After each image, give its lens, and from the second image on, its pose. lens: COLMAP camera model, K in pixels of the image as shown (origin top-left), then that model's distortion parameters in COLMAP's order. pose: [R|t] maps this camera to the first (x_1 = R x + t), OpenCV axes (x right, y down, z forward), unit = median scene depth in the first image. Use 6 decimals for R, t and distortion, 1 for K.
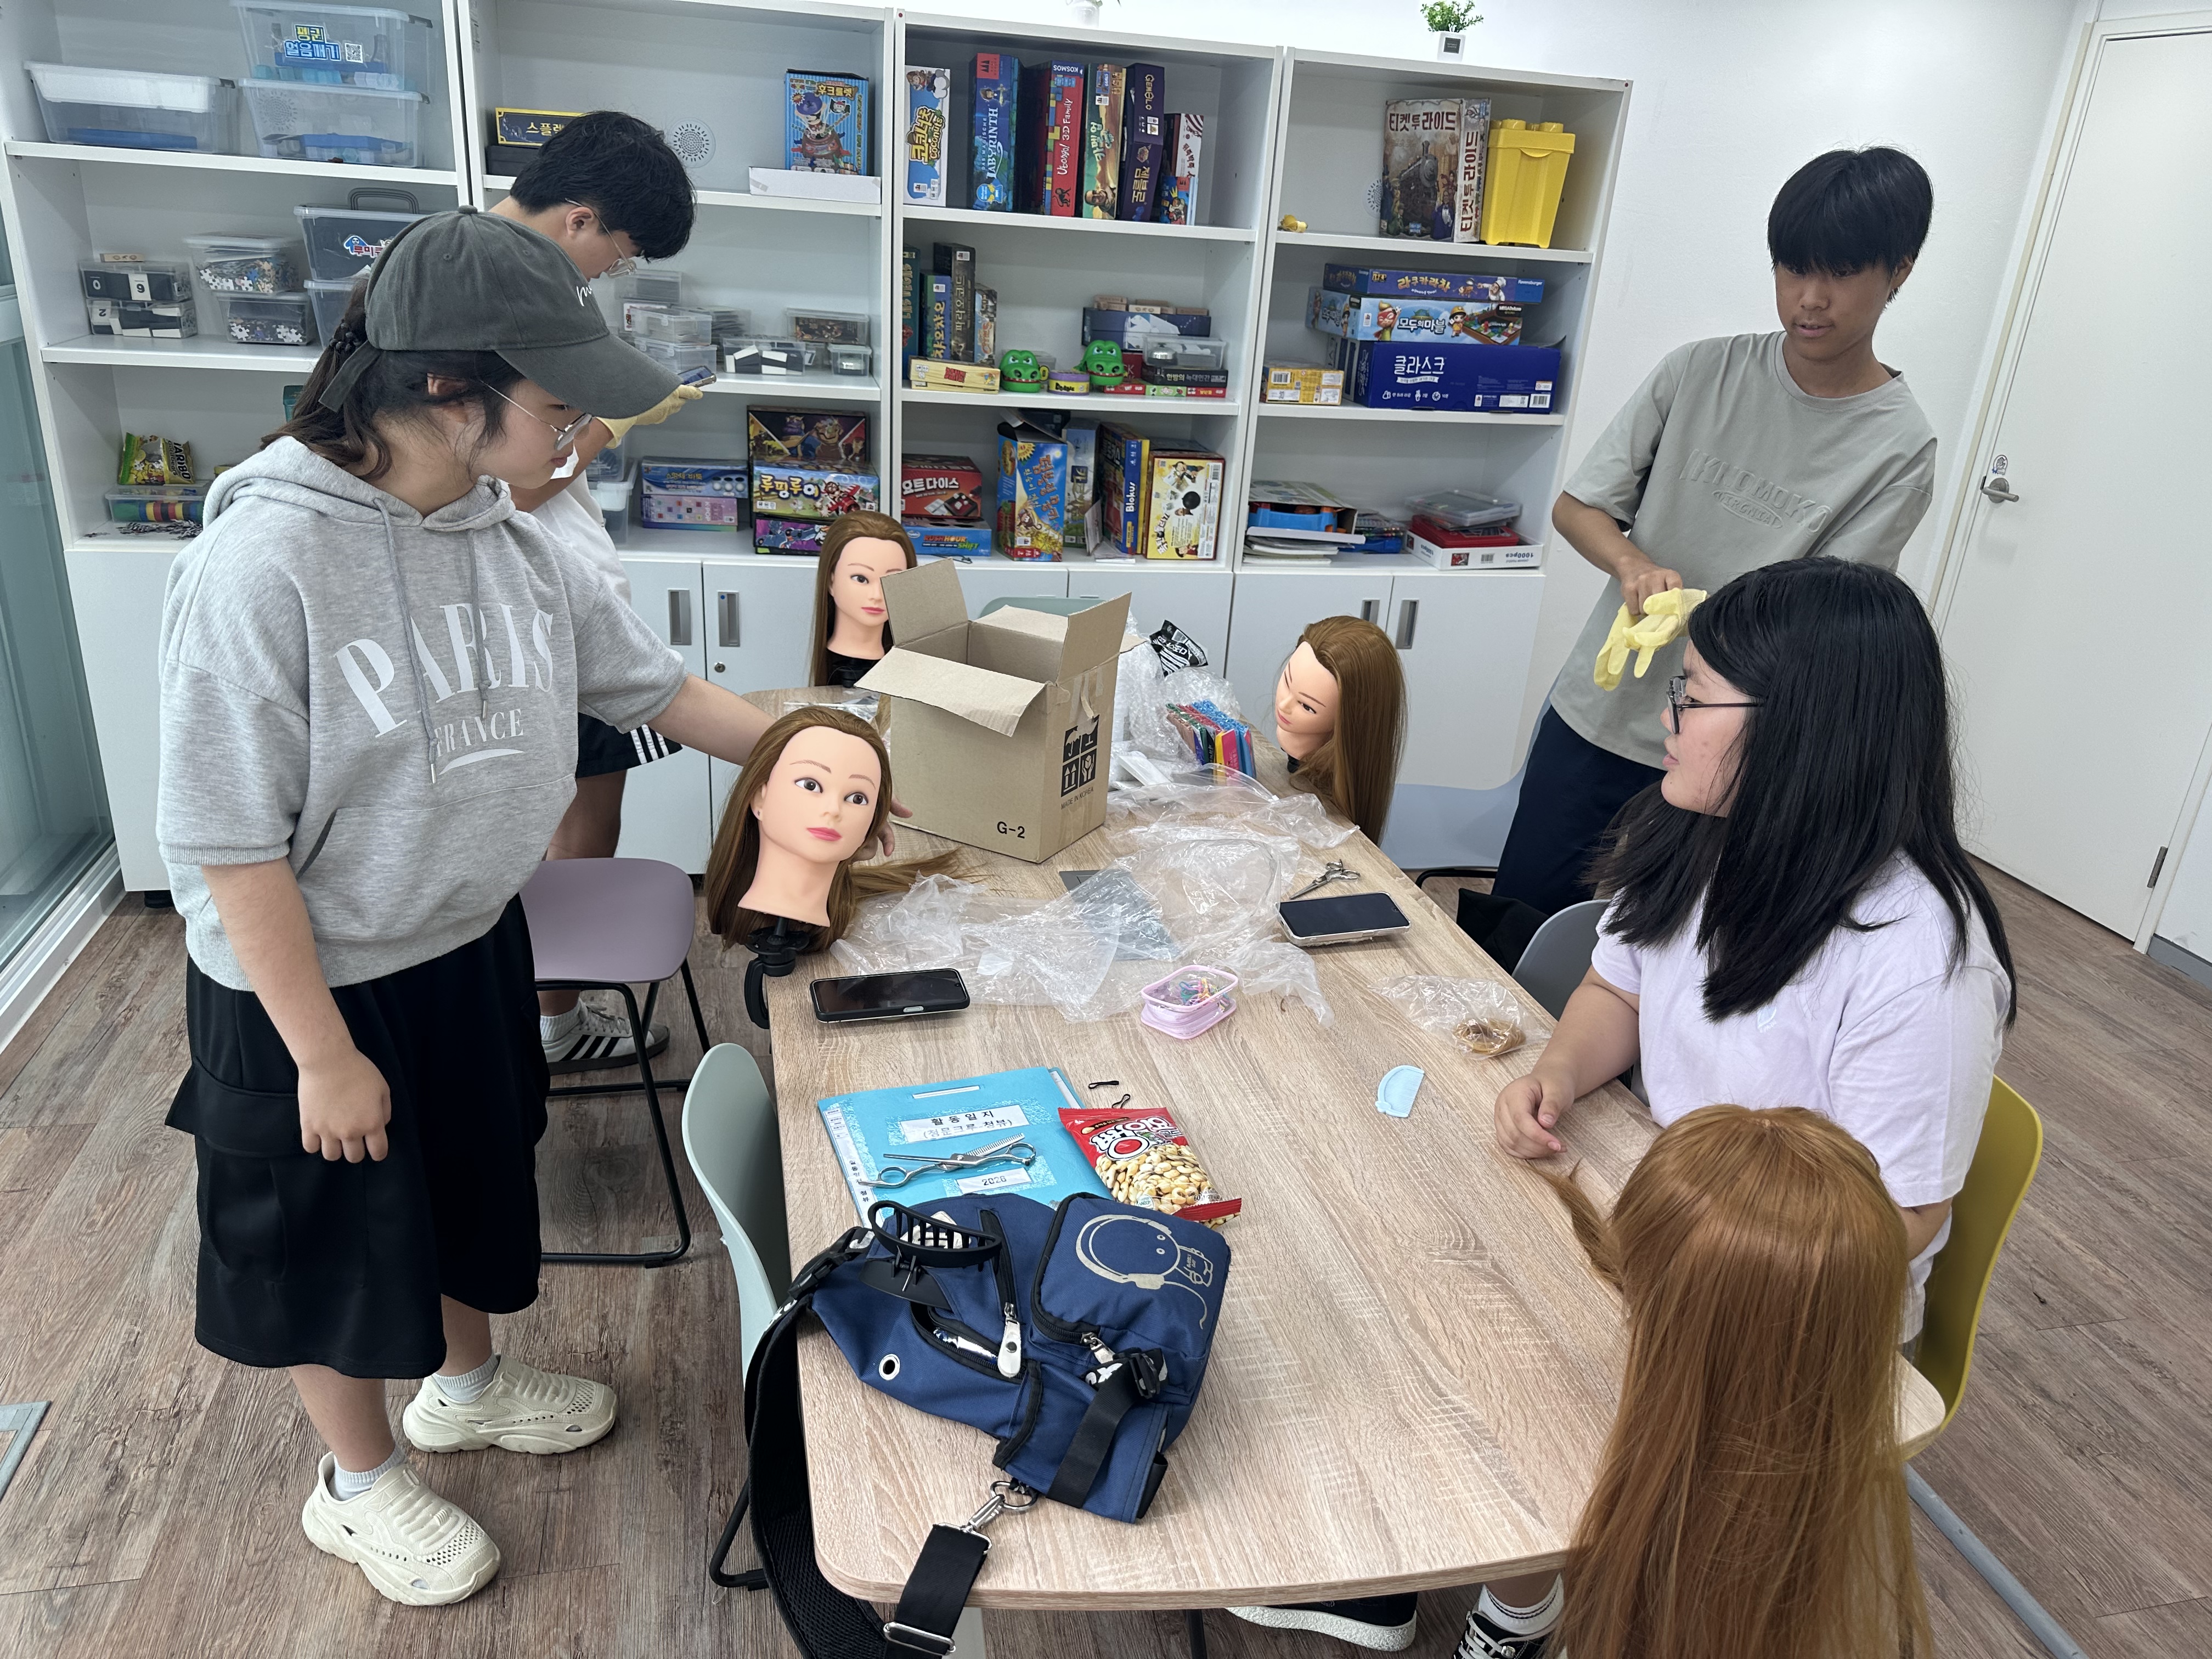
lens RADIAL K [[1560.6, 0, 1107.4], [0, 1560.6, 853.5], [0, 0, 1]] dist [0.066603, -0.083264]
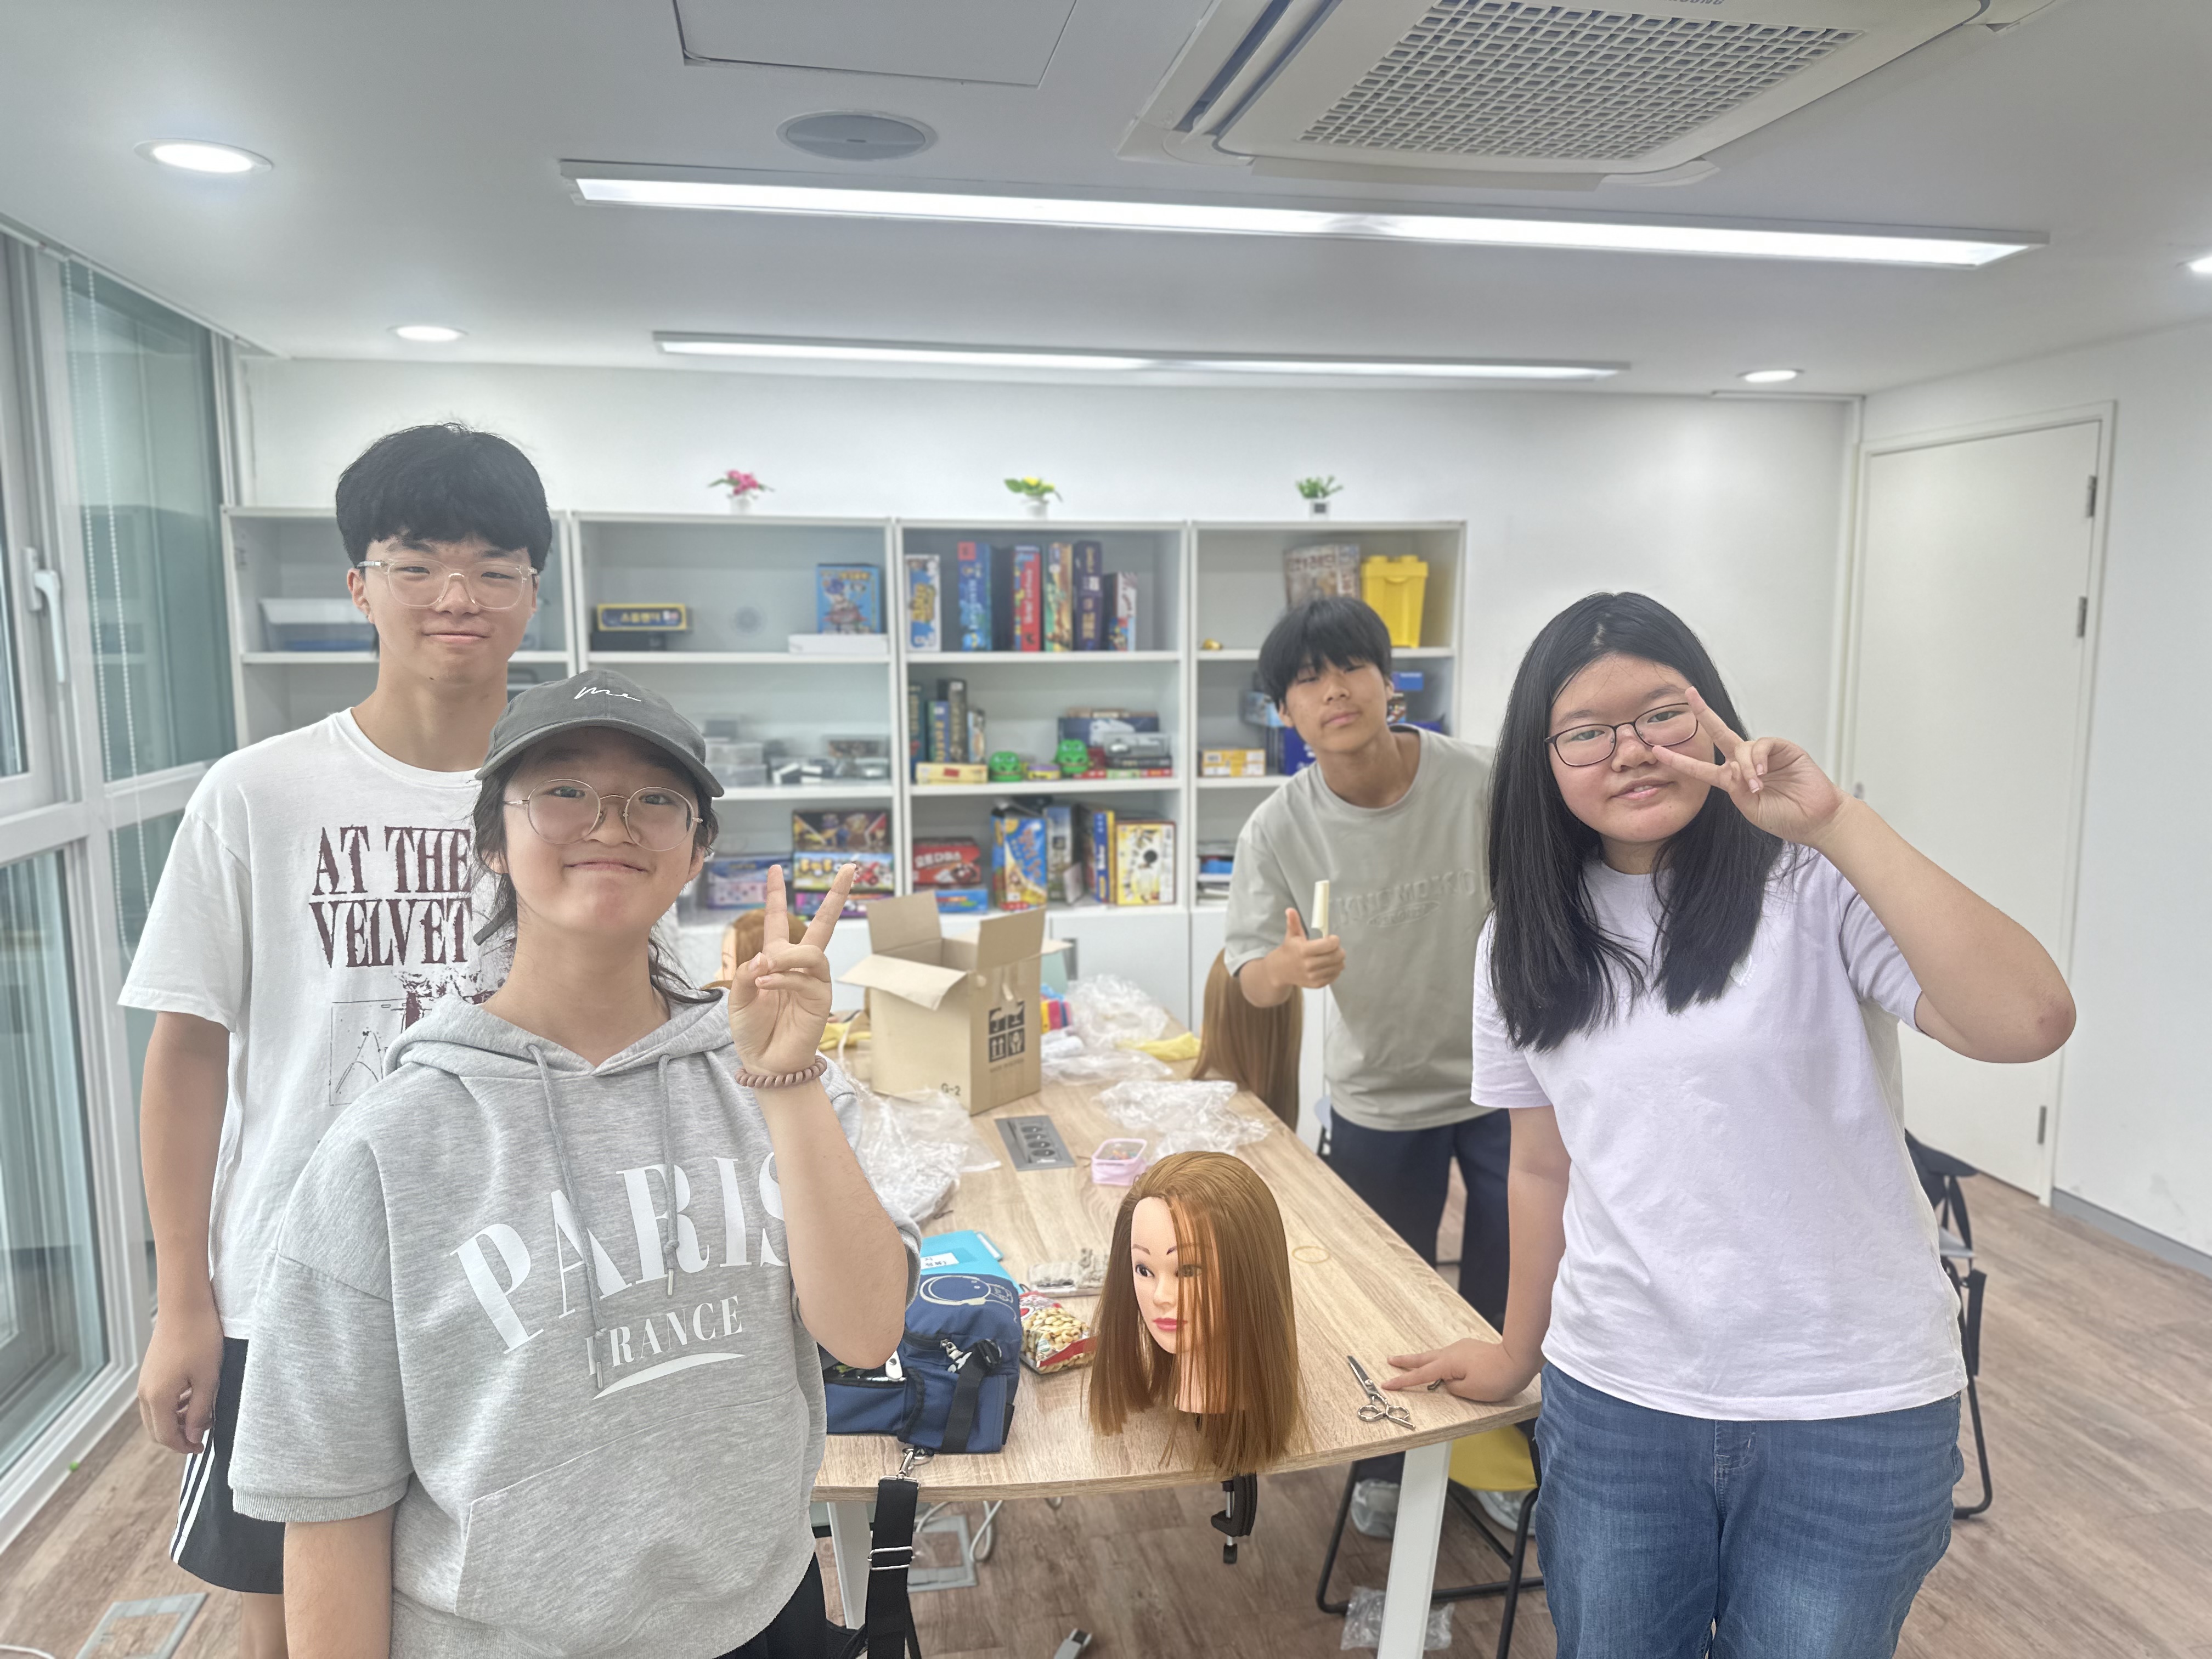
lens RADIAL K [[1560.6, 0, 1118.2], [0, 1560.6, 862.2], [0, 0, 1]] dist [0.066603, -0.083264]
pose [[0.996703, -0.065416, -0.047999, 0.092408], [0.051564, 0.967445, -0.247772, 0.083901], [0.062645, 0.244481, 0.967628, -0.193602]]
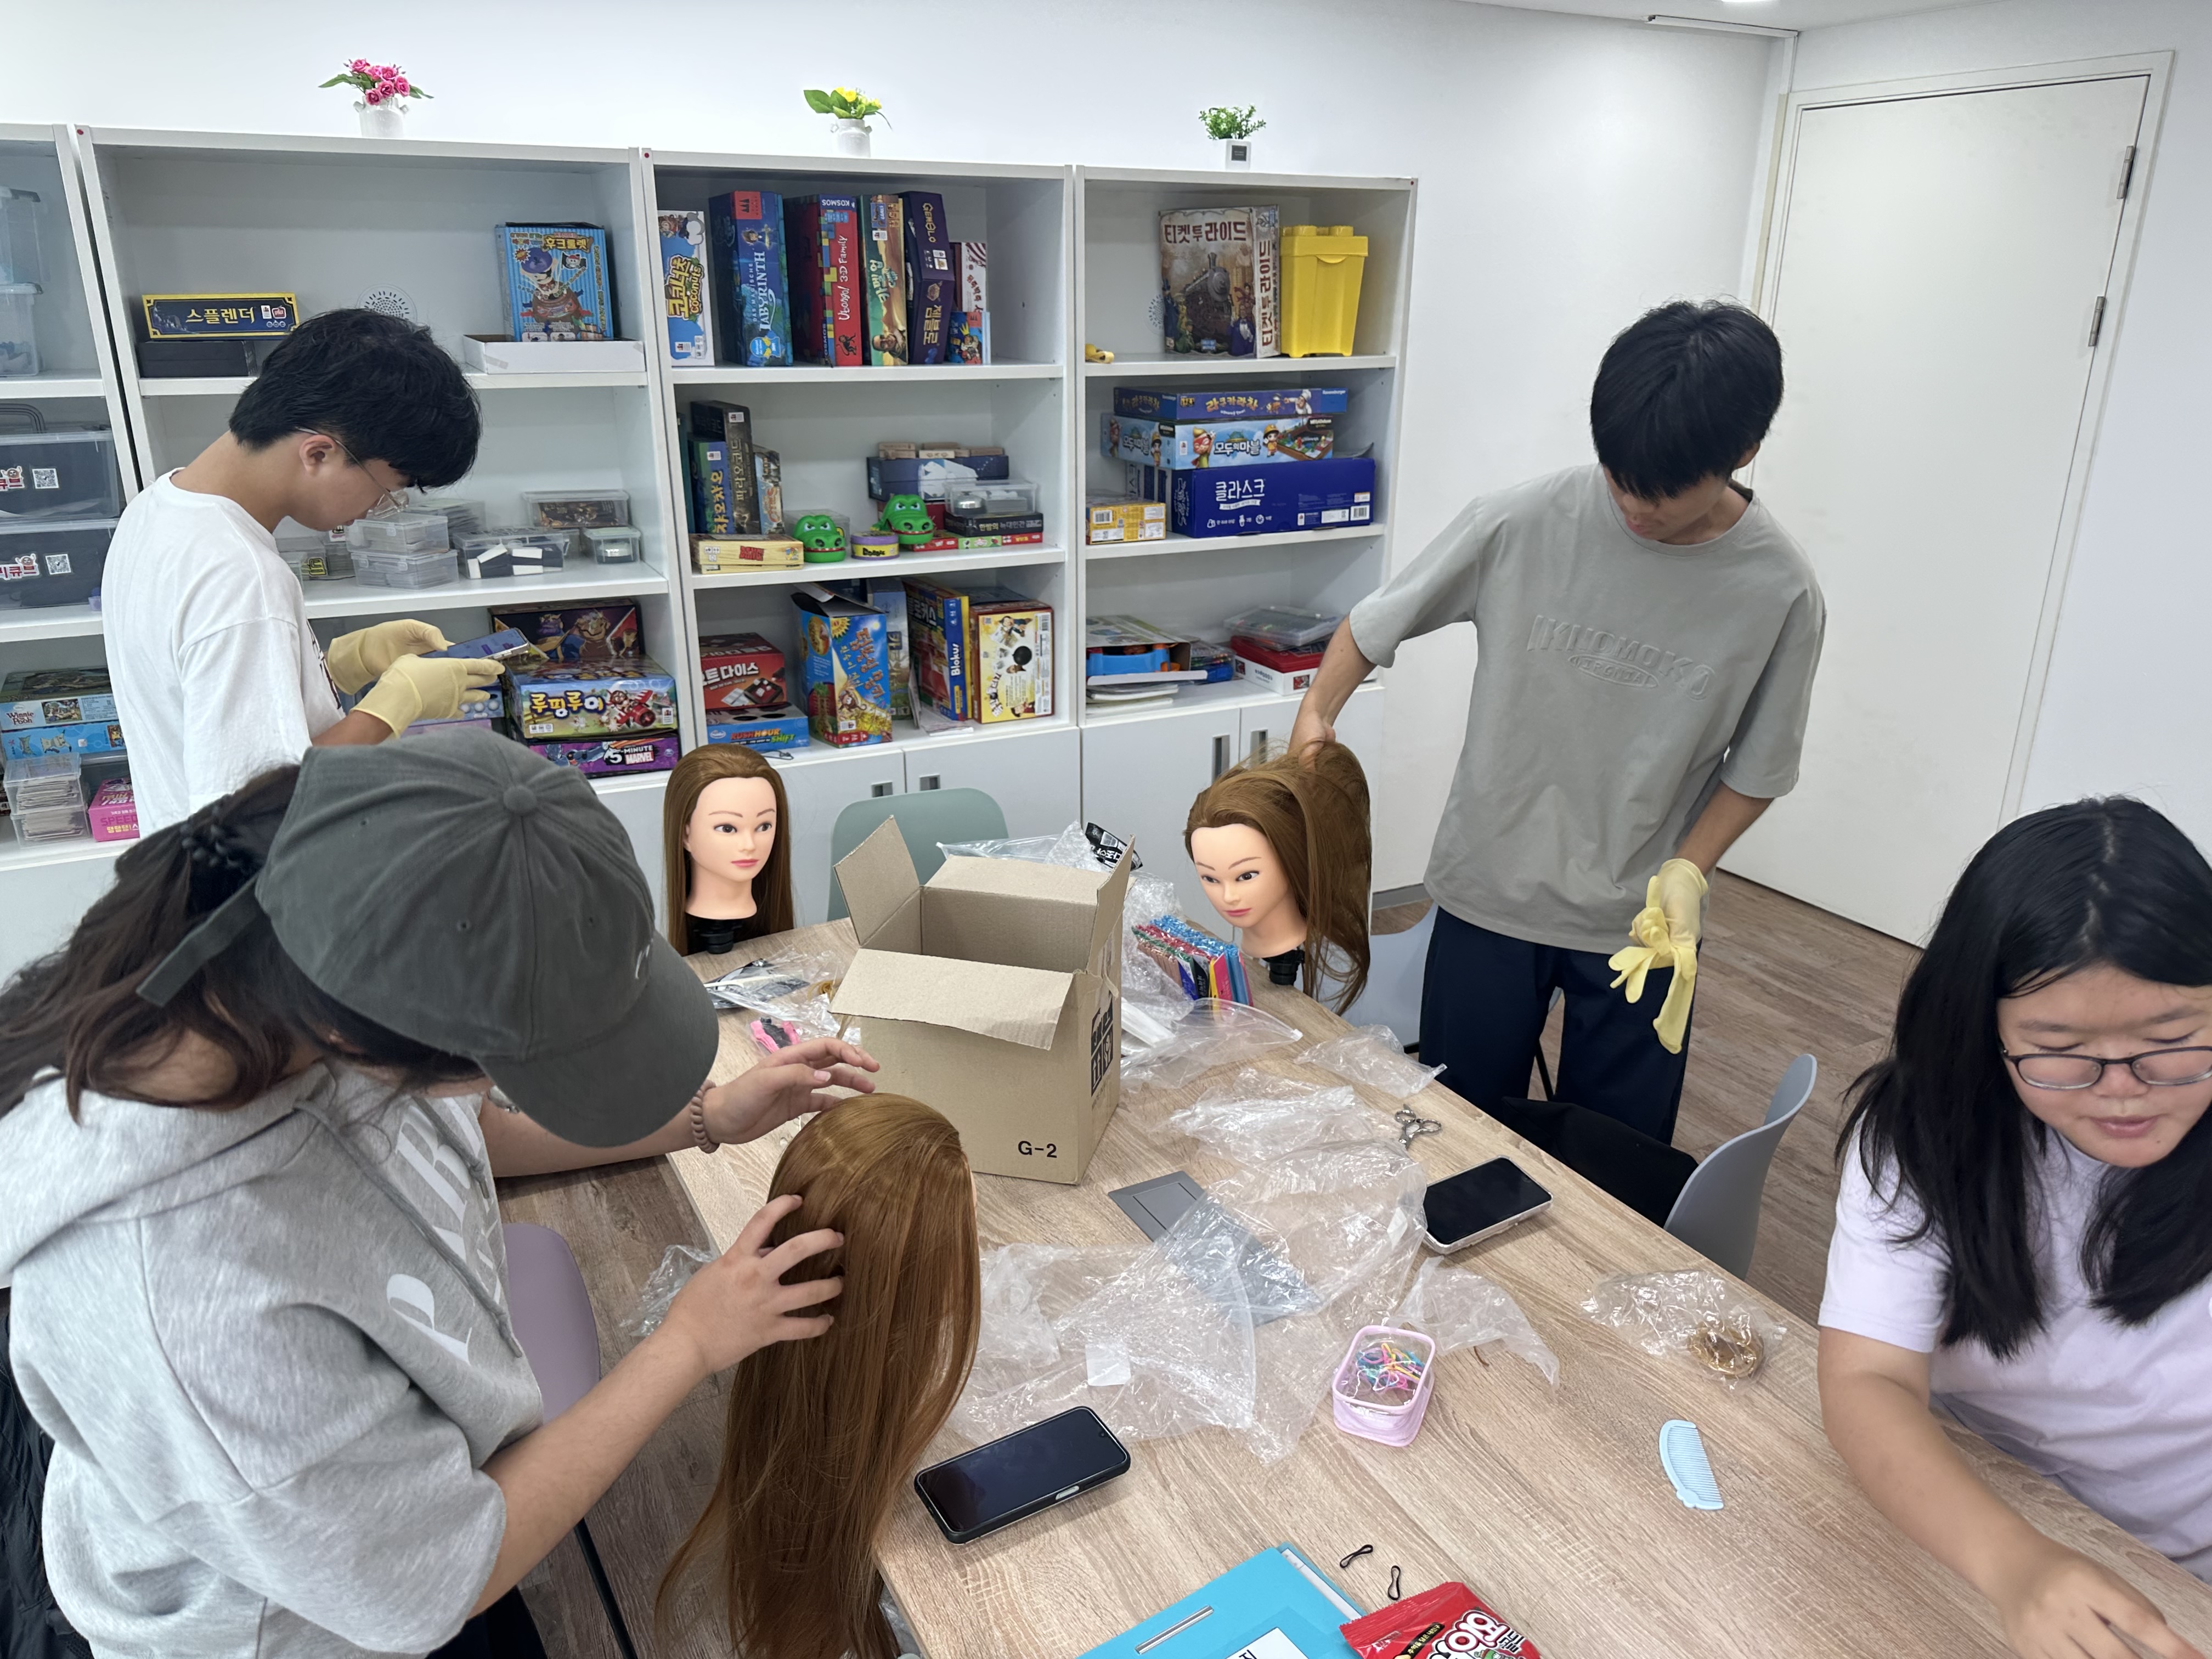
lens RADIAL K [[1560.6, 0, 1106.8], [0, 1560.6, 874.7], [0, 0, 1]] dist [0.066603, -0.083264]
pose [[0.965984, -0.147547, 0.212377, -0.116229], [0.151948, 0.988378, -0.004462, -0.094824], [-0.209251, 0.036580, 0.977178, 0.116138]]
